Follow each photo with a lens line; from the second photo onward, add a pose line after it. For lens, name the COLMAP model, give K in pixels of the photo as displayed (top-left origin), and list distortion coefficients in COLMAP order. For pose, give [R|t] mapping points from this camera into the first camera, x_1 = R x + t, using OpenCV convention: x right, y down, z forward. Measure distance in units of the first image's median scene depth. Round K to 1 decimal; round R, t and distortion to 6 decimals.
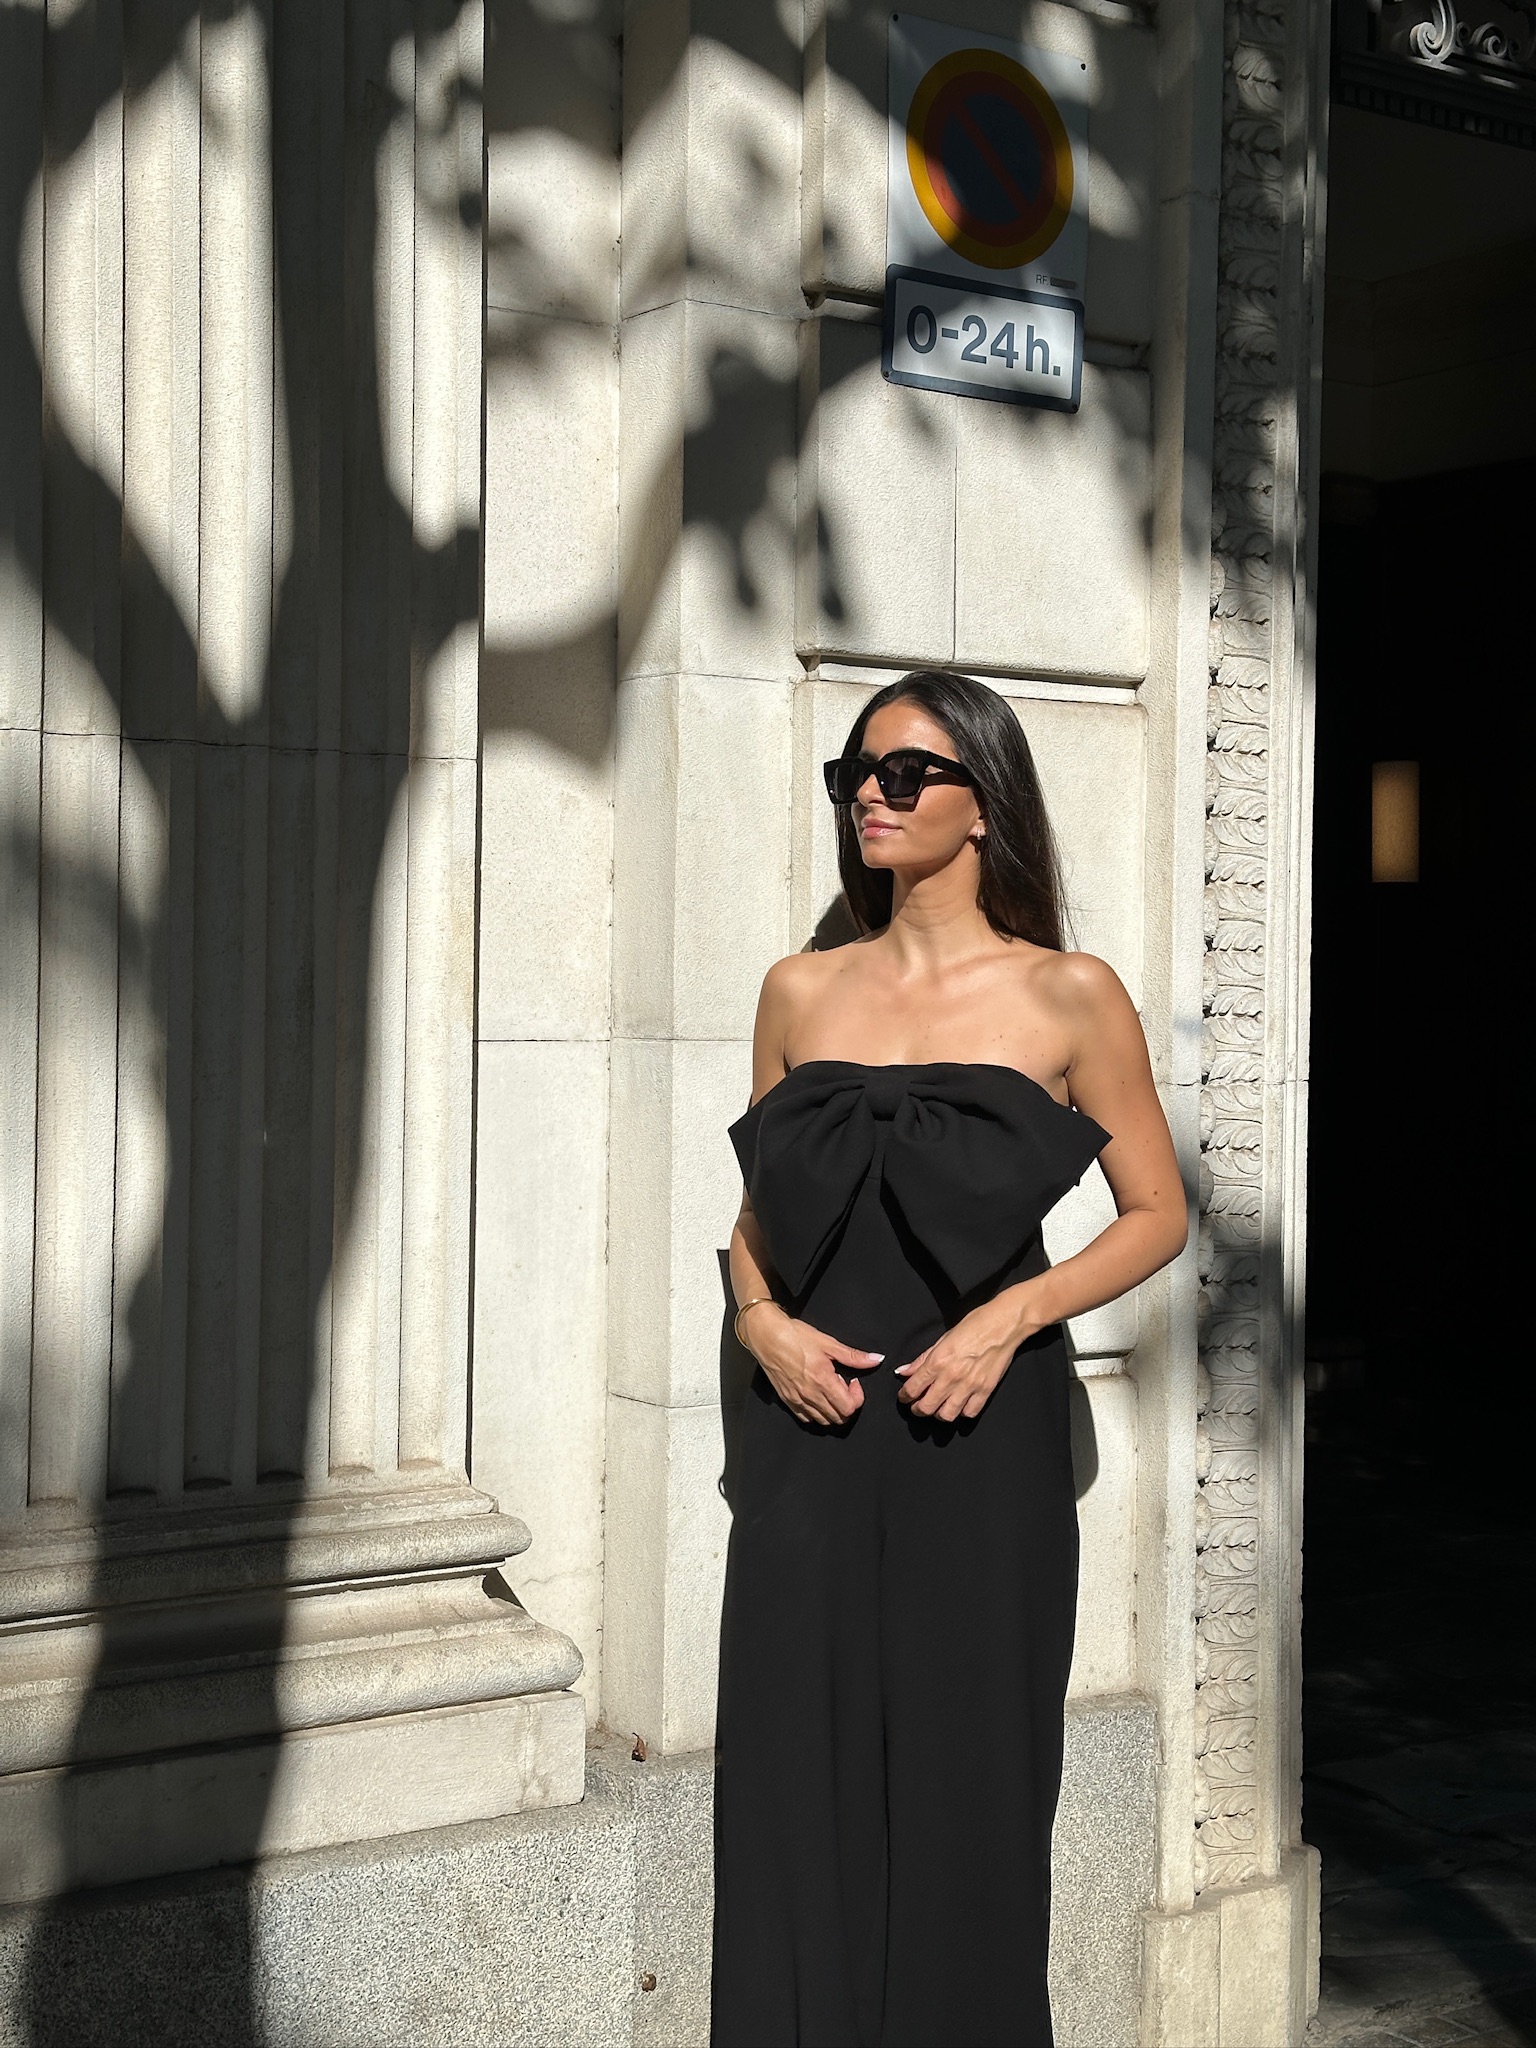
lens RADIAL K [[2774.4, 0, 777.5], [0, 2774.4, 988.3], [0, 0, 1]] dist [0.275524, -0.515485]
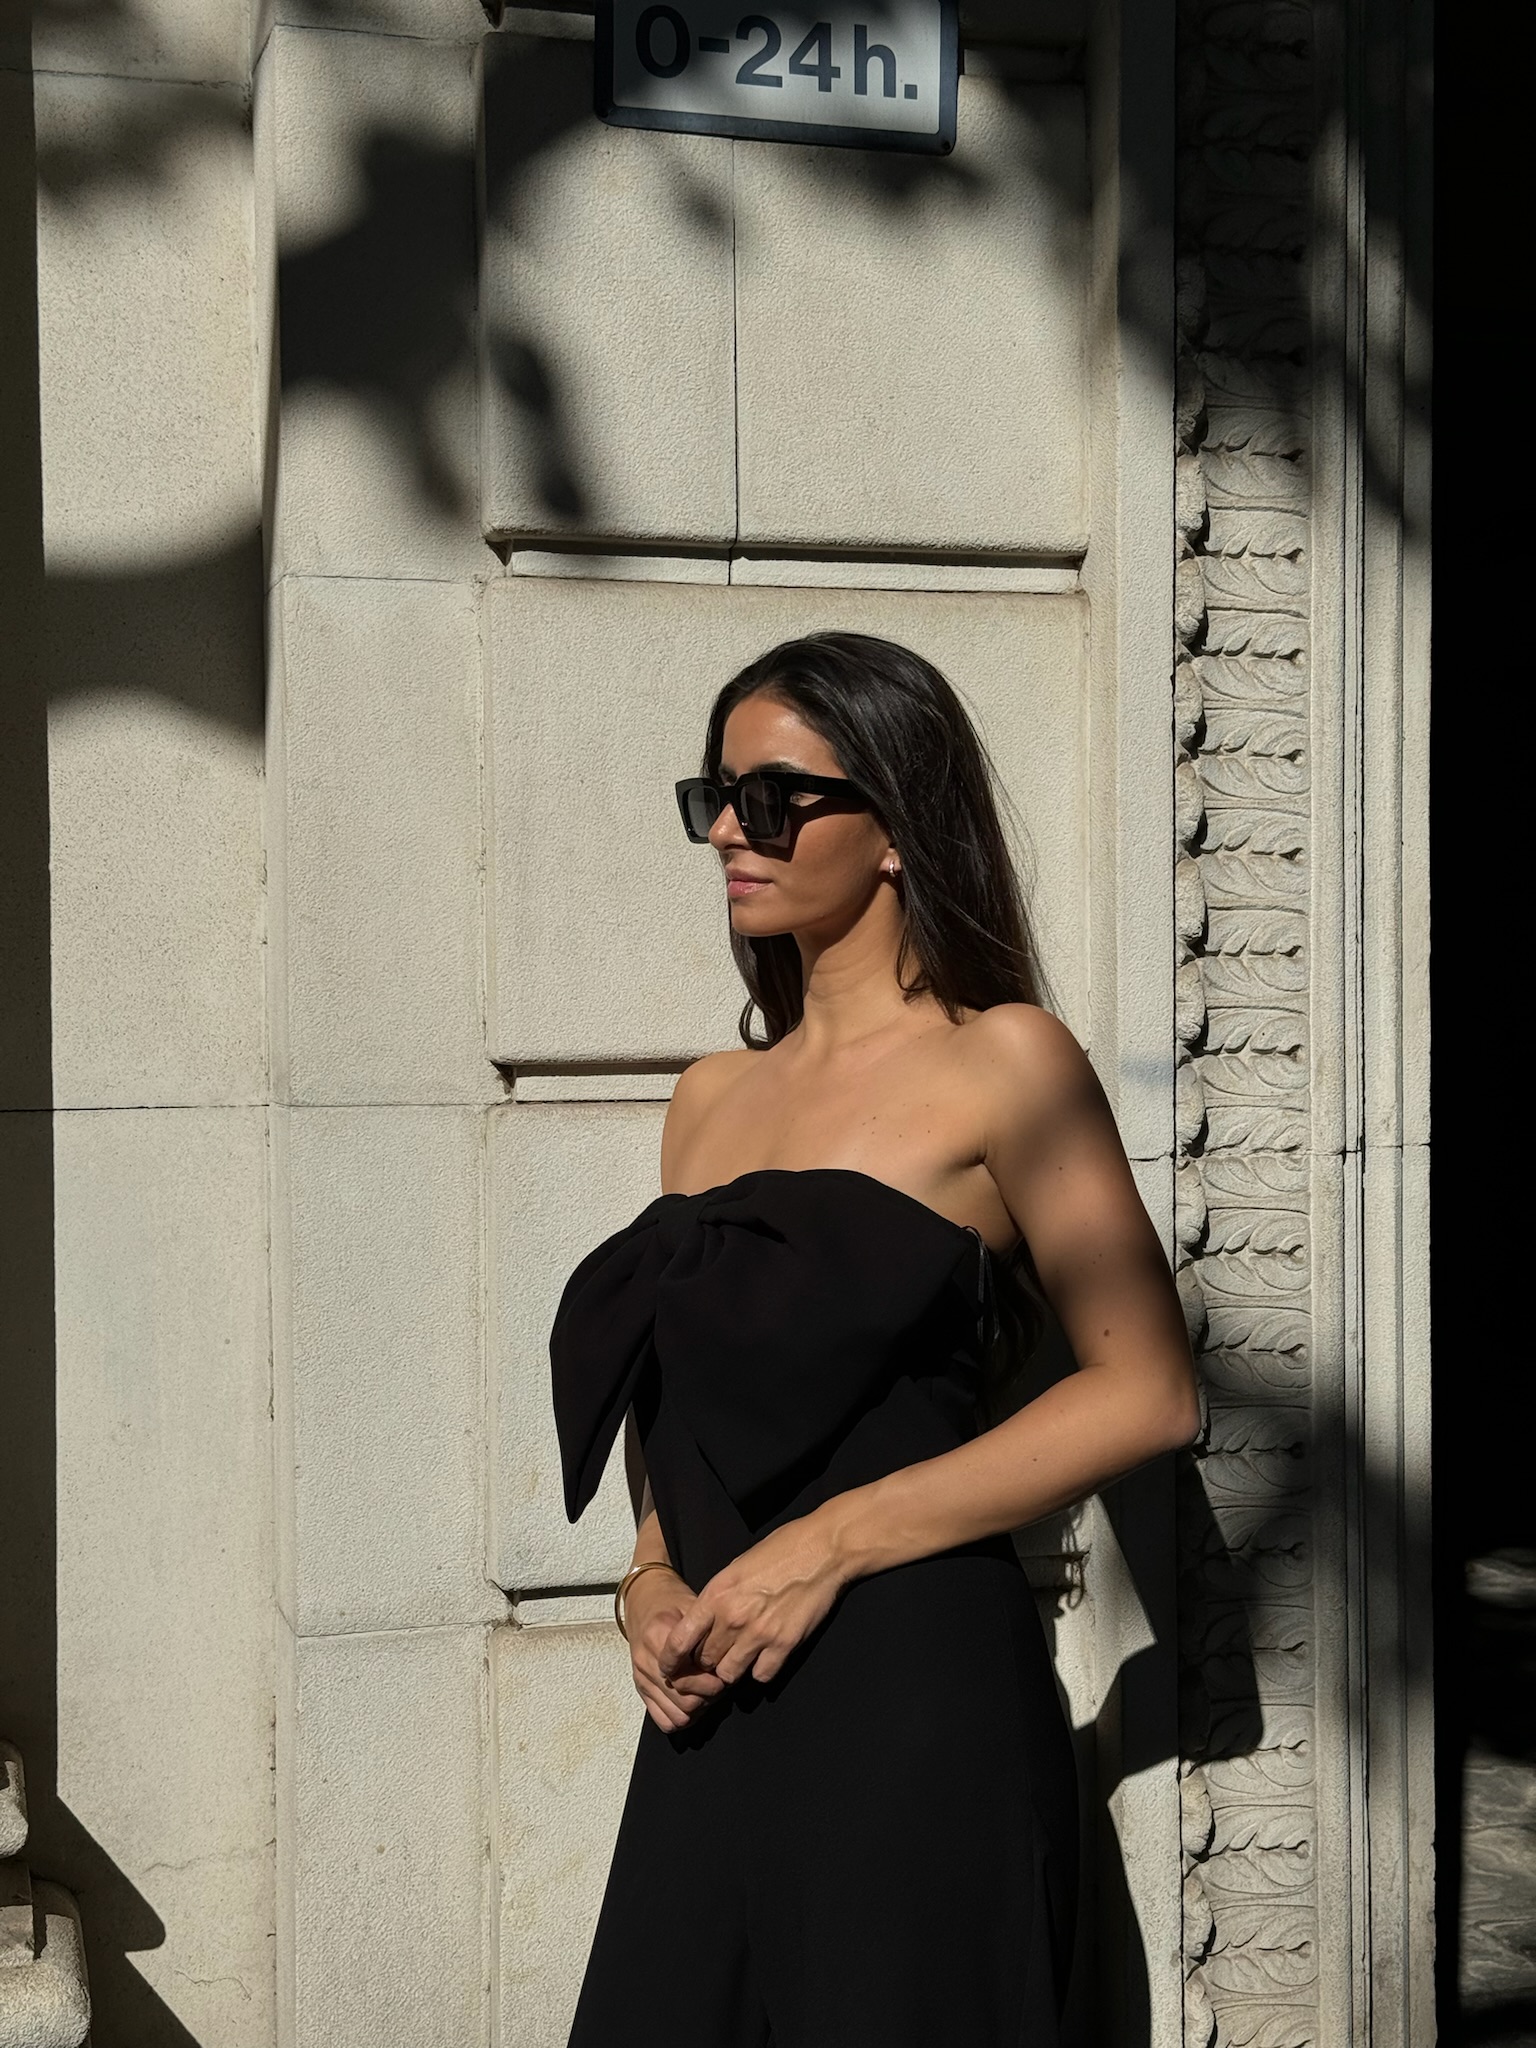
lens RADIAL K [[2816.9, 0, 757.4], [0, 2816.9, 1048.6], [0, 0, 1]] dist [0.265632, -0.557986]
pose [[0.954128, -0.014887, -0.299028, 0.269309], [0.020451, 0.999671, 0.015486, -0.004304], [0.298699, -0.020891, 0.954119, 0.339028]]
